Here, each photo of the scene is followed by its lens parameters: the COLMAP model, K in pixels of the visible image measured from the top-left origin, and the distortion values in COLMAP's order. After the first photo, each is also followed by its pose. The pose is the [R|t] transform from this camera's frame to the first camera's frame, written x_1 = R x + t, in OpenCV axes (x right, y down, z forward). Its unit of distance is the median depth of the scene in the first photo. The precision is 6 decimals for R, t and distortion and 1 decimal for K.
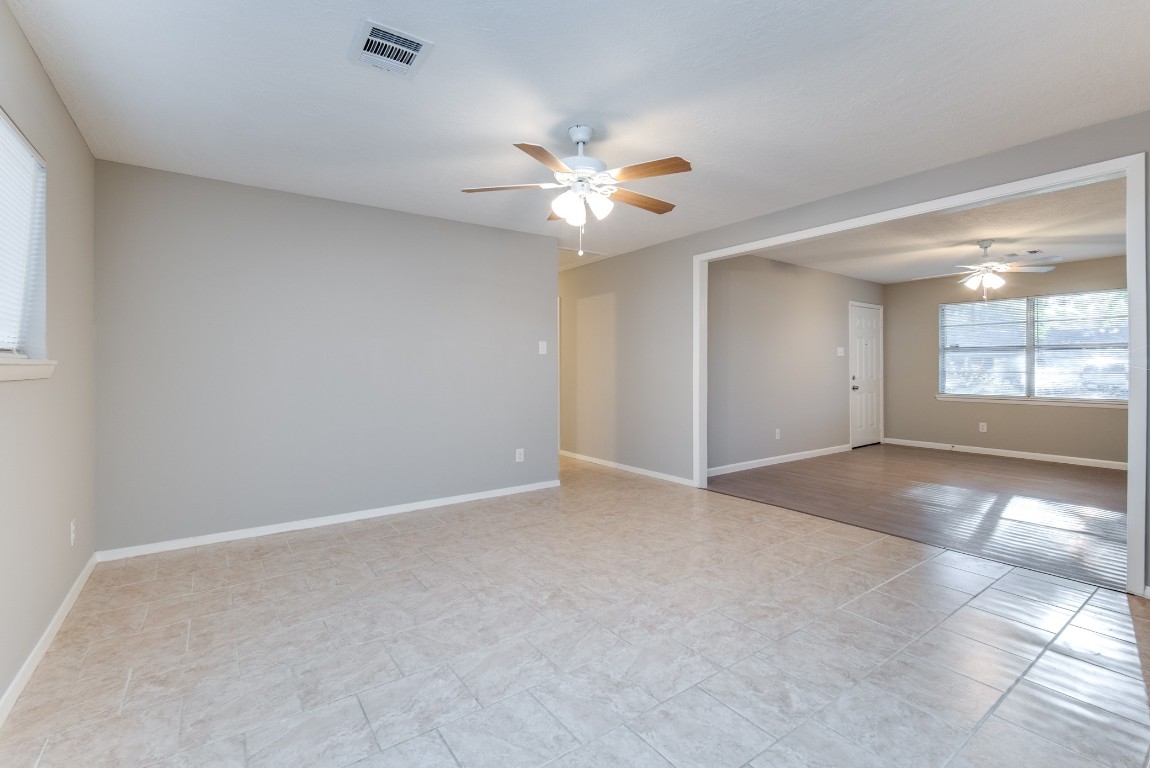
lens RADIAL K [[511.4, 0, 574.3], [0, 511.4, 374.3], [0, 0, 1]] dist [-0.000698, 0.000680]
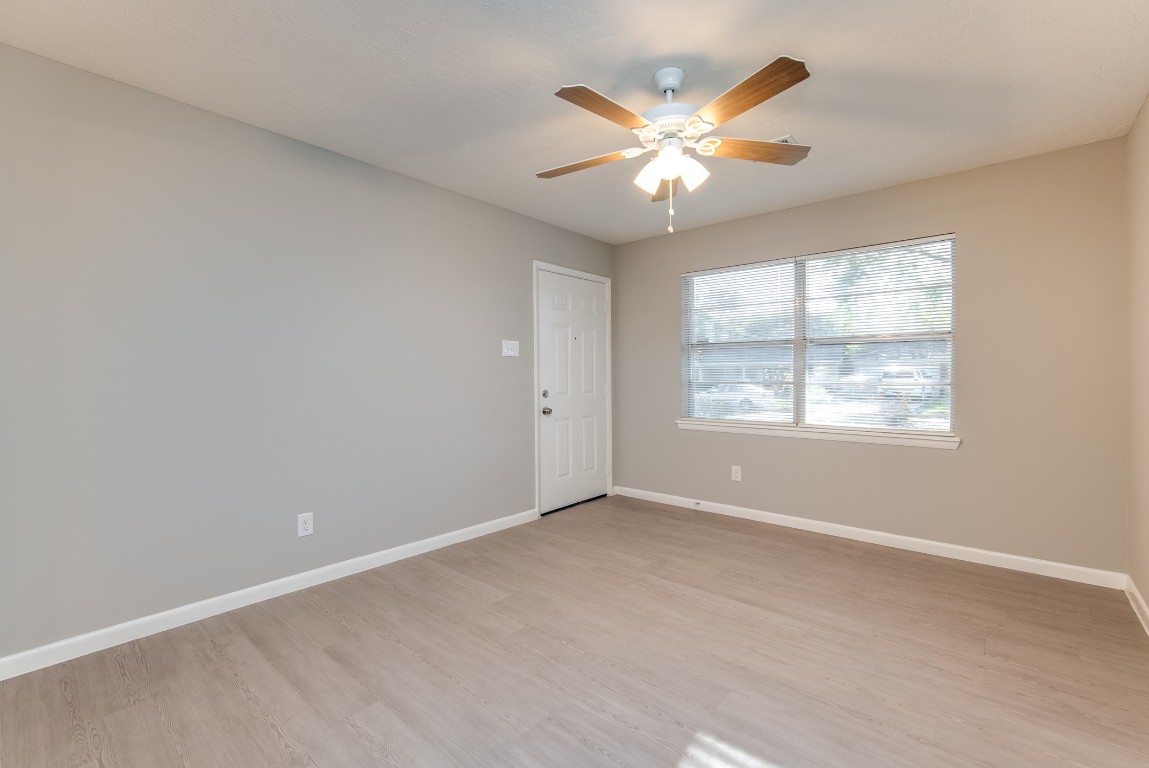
lens RADIAL K [[510.9, 0, 575.1], [0, 510.9, 379.4], [0, 0, 1]] dist [-0.000698, 0.000680]
pose [[0.976838, -0.005617, 0.213905, 0.453846], [0.005003, 0.999982, 0.003412, -0.011573], [-0.213920, -0.002262, 0.976849, 0.418188]]
